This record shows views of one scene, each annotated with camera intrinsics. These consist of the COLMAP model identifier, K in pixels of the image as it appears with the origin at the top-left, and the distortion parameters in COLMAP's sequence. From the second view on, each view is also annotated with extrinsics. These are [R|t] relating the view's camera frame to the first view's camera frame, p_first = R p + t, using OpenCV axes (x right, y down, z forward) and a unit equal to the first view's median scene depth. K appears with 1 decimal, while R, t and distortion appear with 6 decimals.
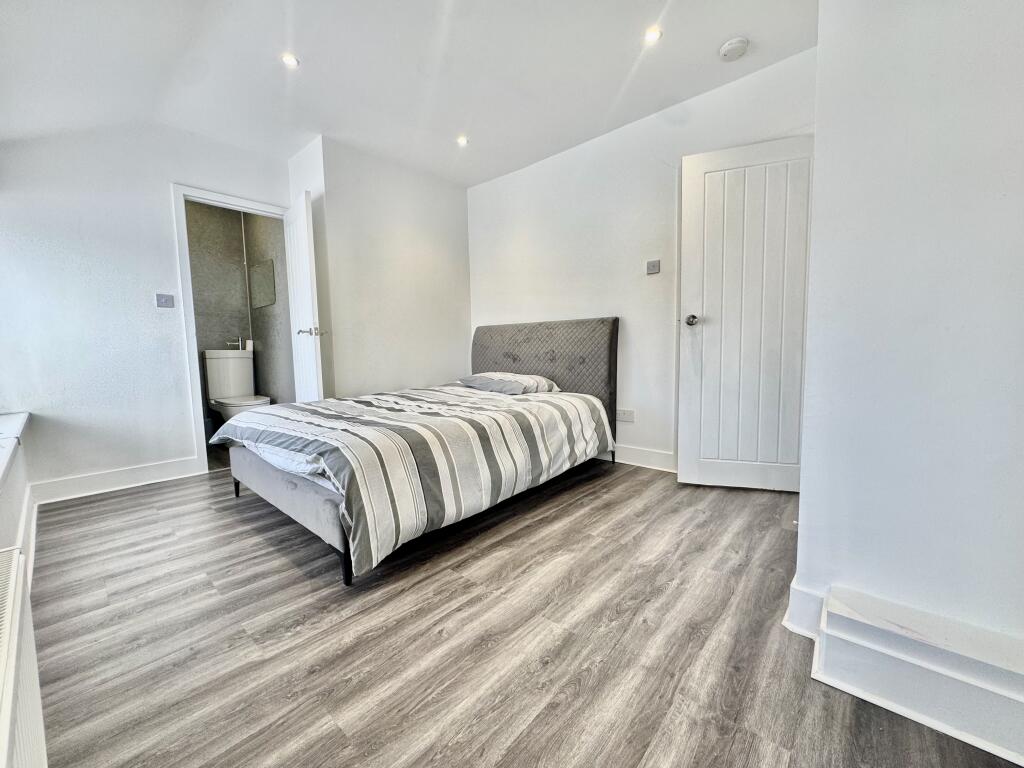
lens RADIAL K [[410.8, 0, 512.0], [0, 410.8, 384.0], [0, 0, 1]] dist [-0.002683, 0.000496]
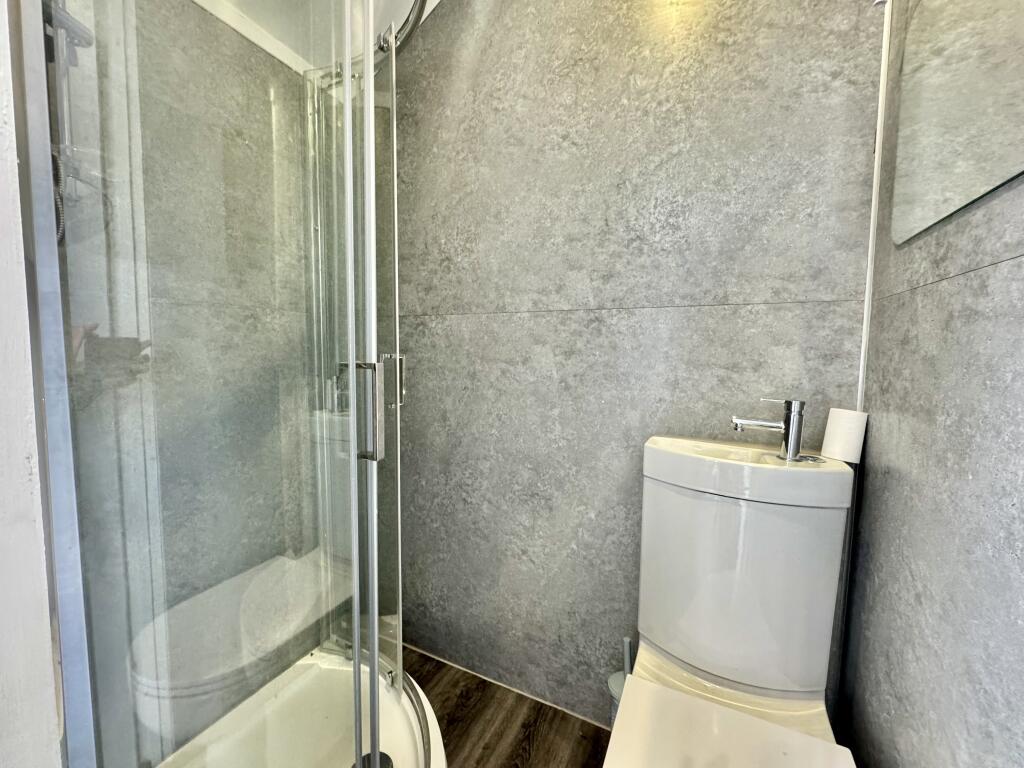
lens RADIAL K [[410.8, 0, 512.0], [0, 410.8, 384.0], [0, 0, 1]] dist [-0.002683, 0.000496]
pose [[0.270546, 0.091747, -0.958325, -0.493081], [-0.100375, 0.992711, 0.066702, -0.116557], [0.957460, 0.078146, 0.277783, 0.786439]]
